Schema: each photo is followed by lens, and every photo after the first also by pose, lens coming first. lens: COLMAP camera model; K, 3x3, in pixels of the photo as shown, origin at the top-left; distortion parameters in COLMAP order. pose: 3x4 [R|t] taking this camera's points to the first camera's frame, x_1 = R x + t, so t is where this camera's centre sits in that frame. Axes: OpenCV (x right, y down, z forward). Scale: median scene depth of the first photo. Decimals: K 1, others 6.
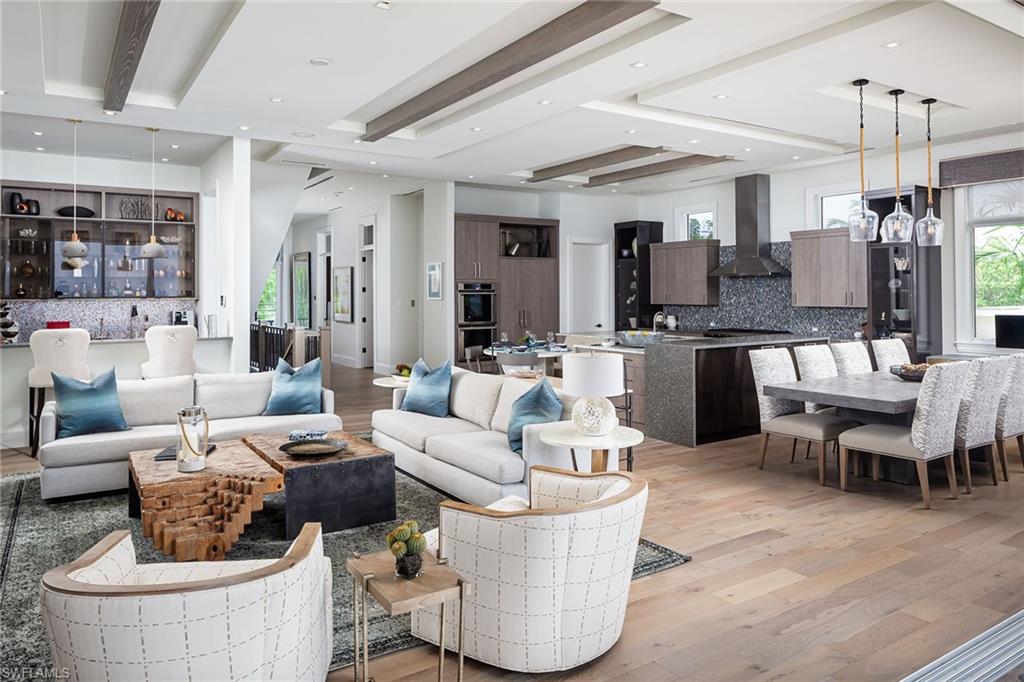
lens RADIAL K [[700.9, 0, 509.4], [0, 700.9, 277.1], [0, 0, 1]] dist [-0.000658, -0.001257]
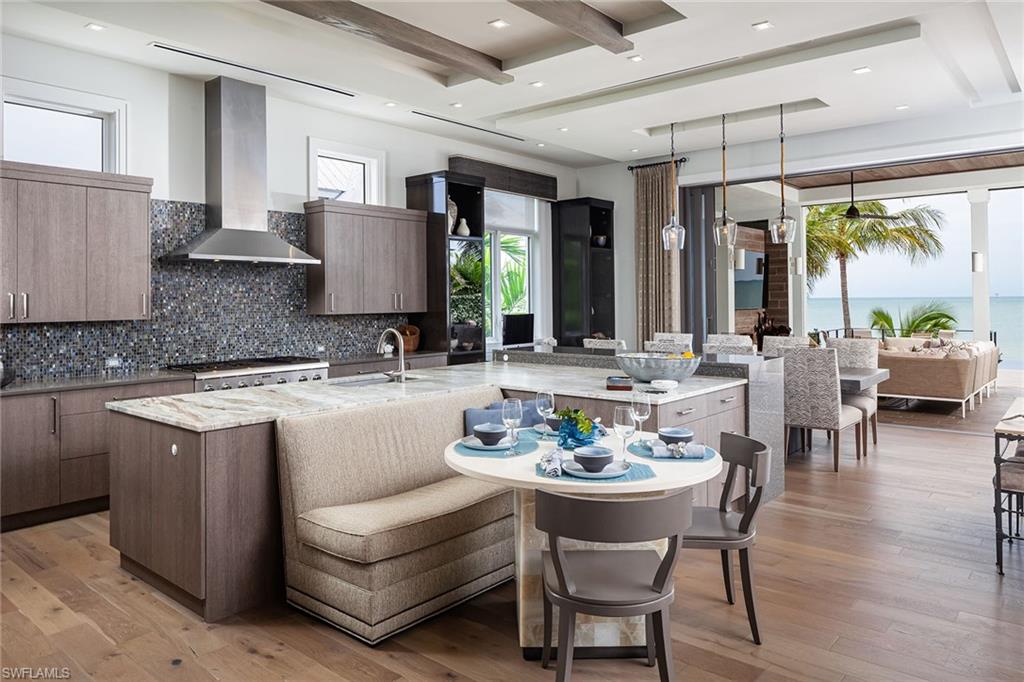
lens RADIAL K [[700.9, 0, 509.4], [0, 700.9, 277.1], [0, 0, 1]] dist [-0.000658, -0.001257]
pose [[-0.281679, 0.040822, 0.958640, -0.241516], [-0.007202, 0.998976, -0.044656, 0.031670], [-0.959482, -0.019483, -0.281096, 0.932980]]
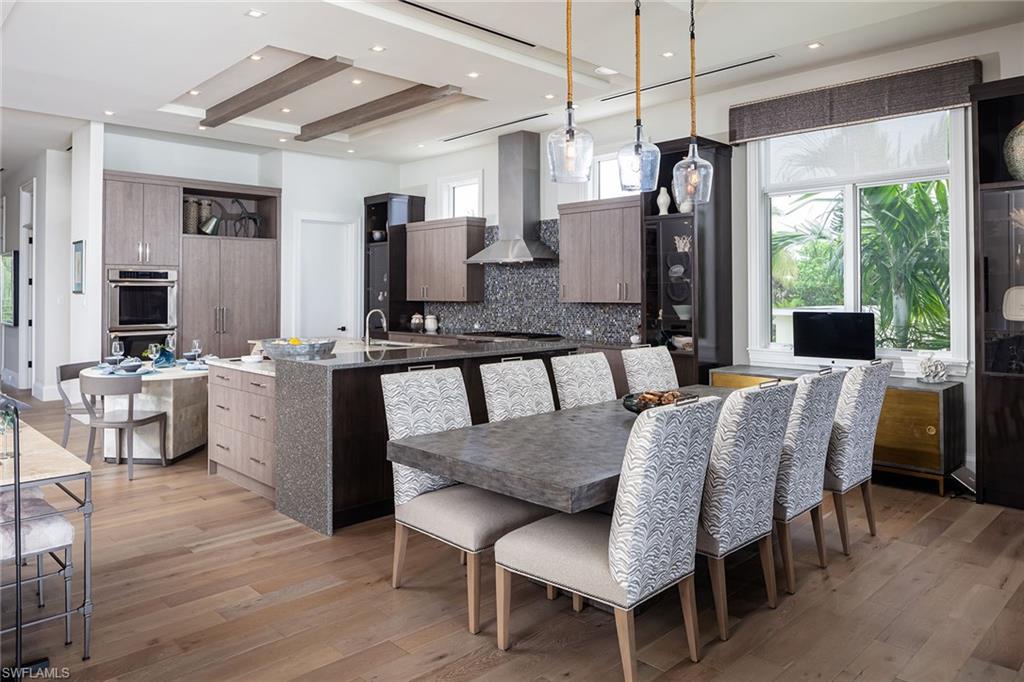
lens RADIAL K [[700.9, 0, 509.4], [0, 700.9, 277.1], [0, 0, 1]] dist [-0.000658, -0.001257]
pose [[0.981399, 0.007133, 0.191849, 0.185832], [-0.006708, 0.999973, -0.002866, 0.015286], [-0.191864, 0.001526, 0.981420, 0.239491]]
